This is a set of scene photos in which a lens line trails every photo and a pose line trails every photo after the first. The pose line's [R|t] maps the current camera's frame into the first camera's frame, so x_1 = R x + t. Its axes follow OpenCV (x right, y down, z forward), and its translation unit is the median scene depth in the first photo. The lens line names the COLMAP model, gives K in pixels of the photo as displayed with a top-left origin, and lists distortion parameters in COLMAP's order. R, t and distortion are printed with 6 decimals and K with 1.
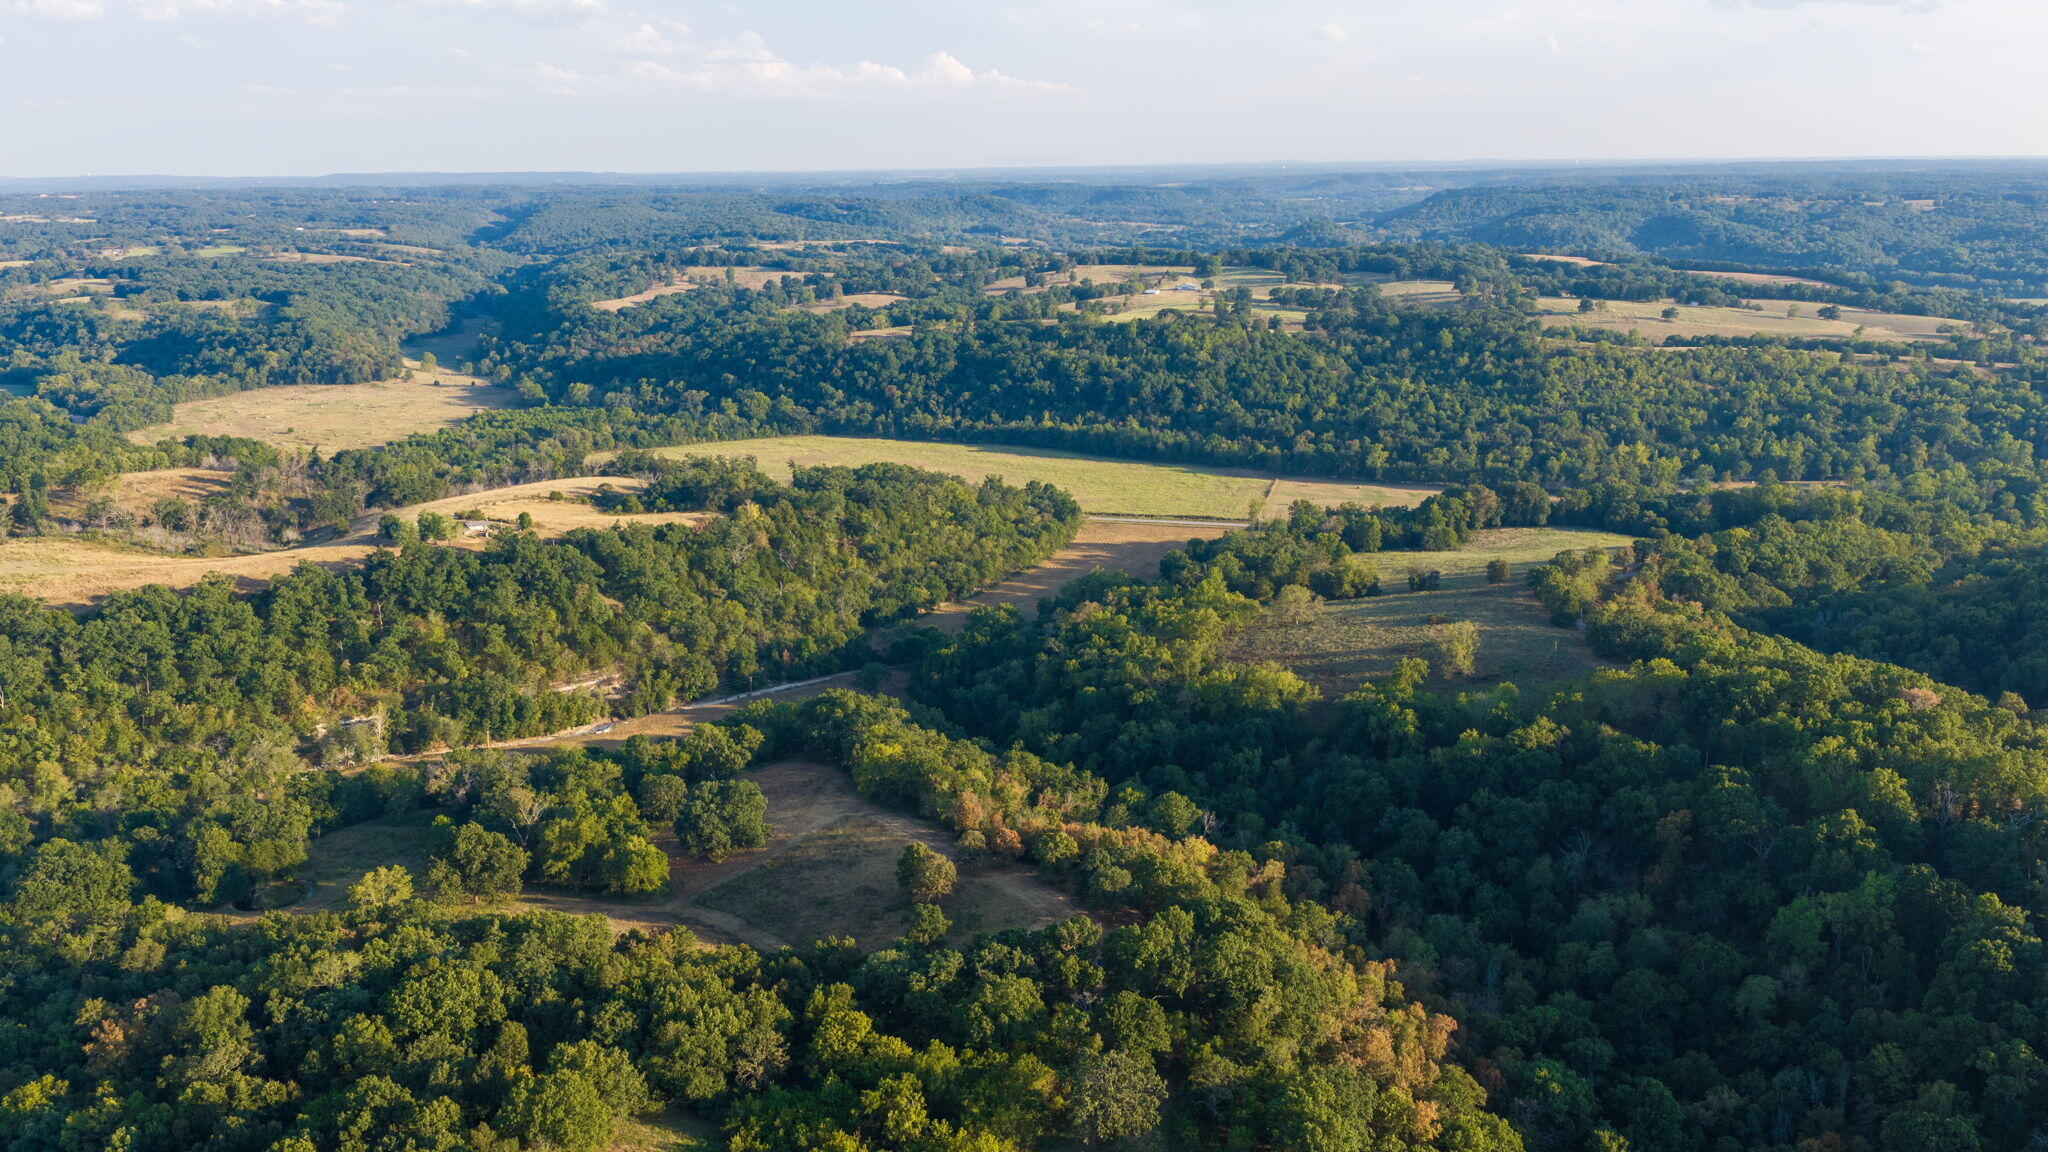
lens RADIAL K [[1705.1, 0, 1025.6], [0, 1705.1, 567.7], [0, 0, 1]] dist [0.030973, -0.065333]
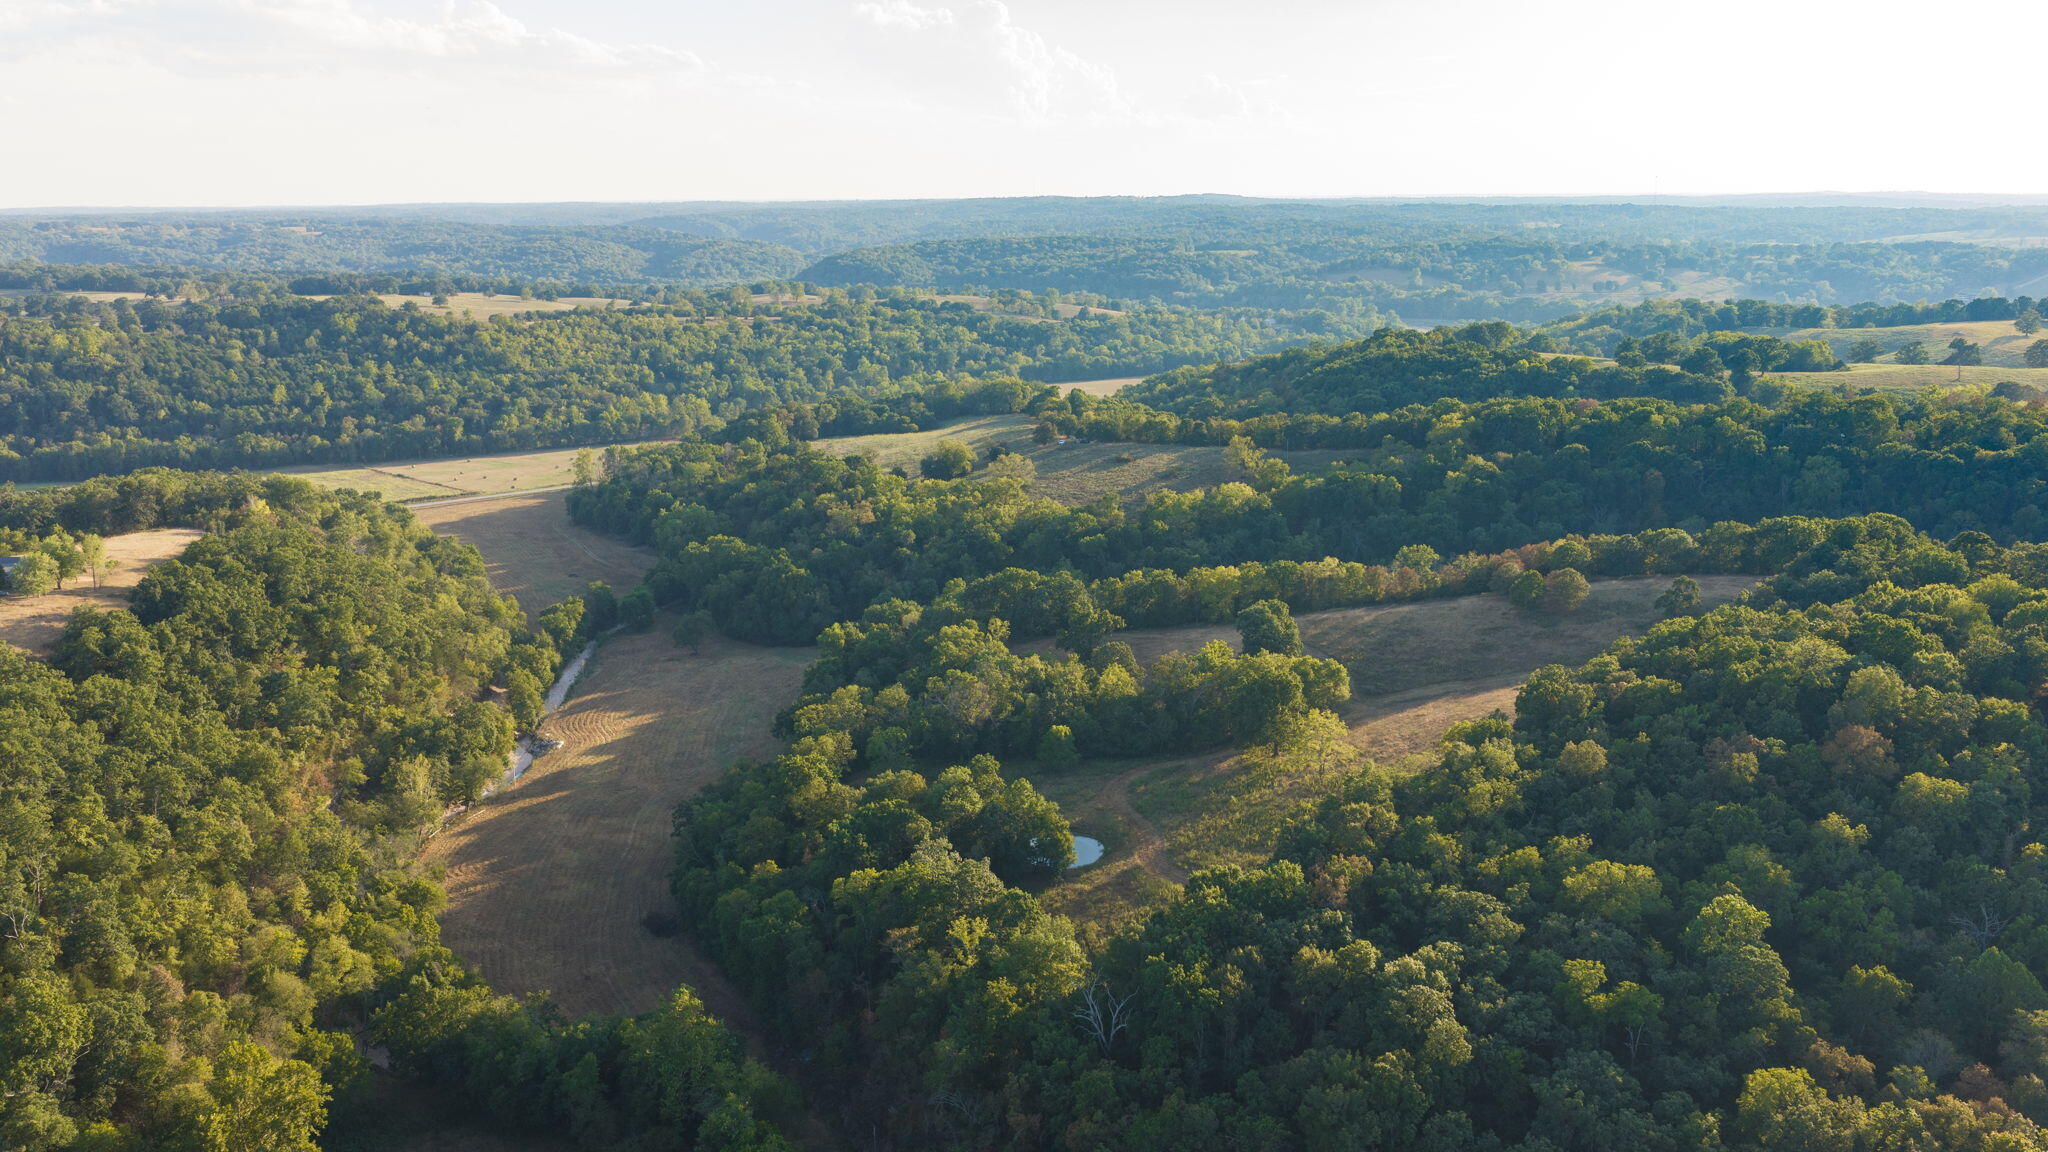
lens RADIAL K [[1705.1, 0, 1030.6], [0, 1705.1, 576.1], [0, 0, 1]] dist [0.030973, -0.065333]
pose [[0.537892, -0.175675, 0.824506, -0.398712], [0.197565, 0.977077, 0.079296, 0.001606], [-0.819537, 0.120241, 0.560269, 0.205121]]
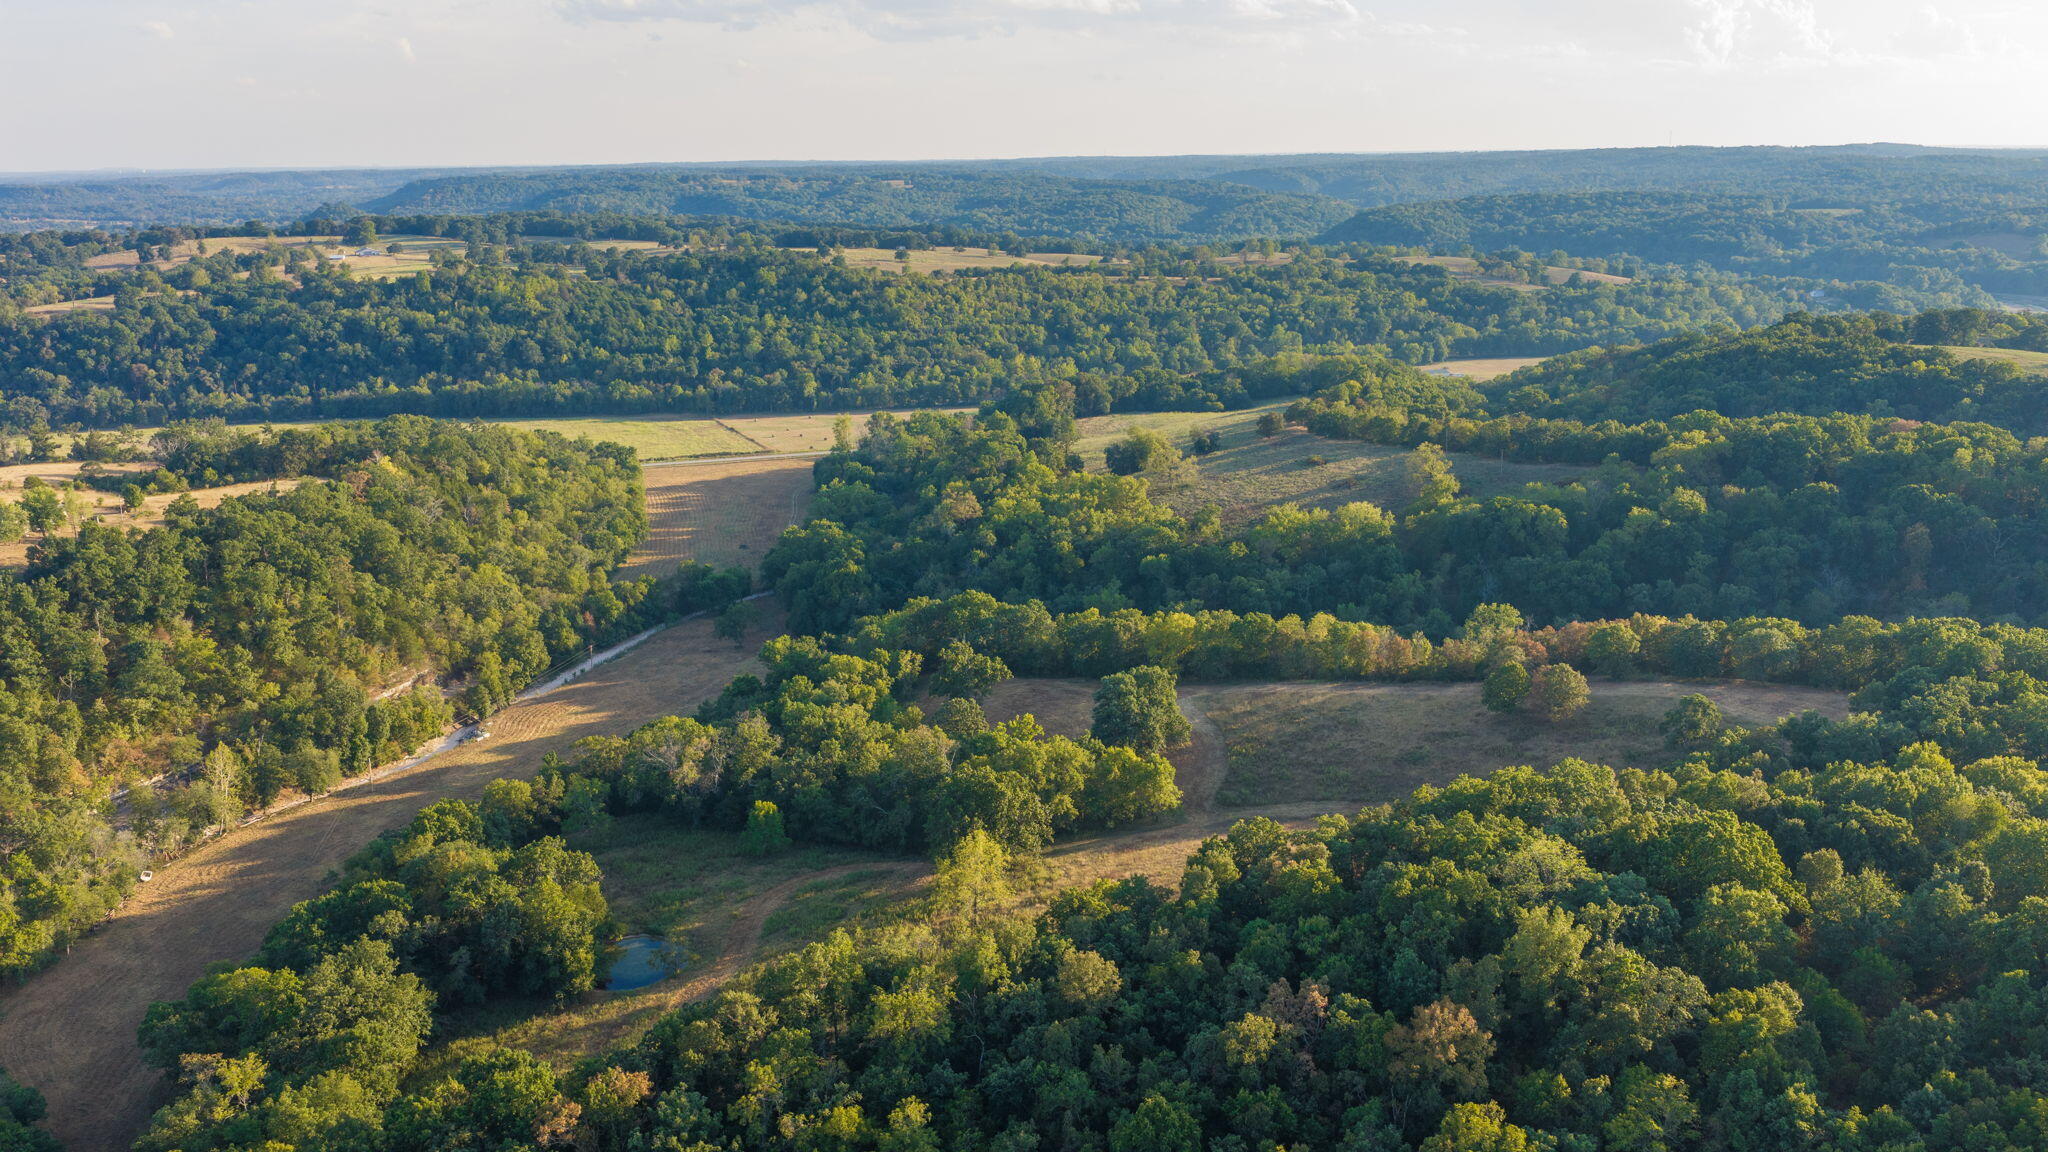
lens RADIAL K [[1705.1, 0, 1029.8], [0, 1705.1, 571.5], [0, 0, 1]] dist [0.030973, -0.065333]
pose [[0.806148, -0.138006, 0.575395, -0.248738], [0.139741, 0.989318, 0.041502, 0.014968], [-0.574977, 0.046949, 0.816822, 0.139534]]
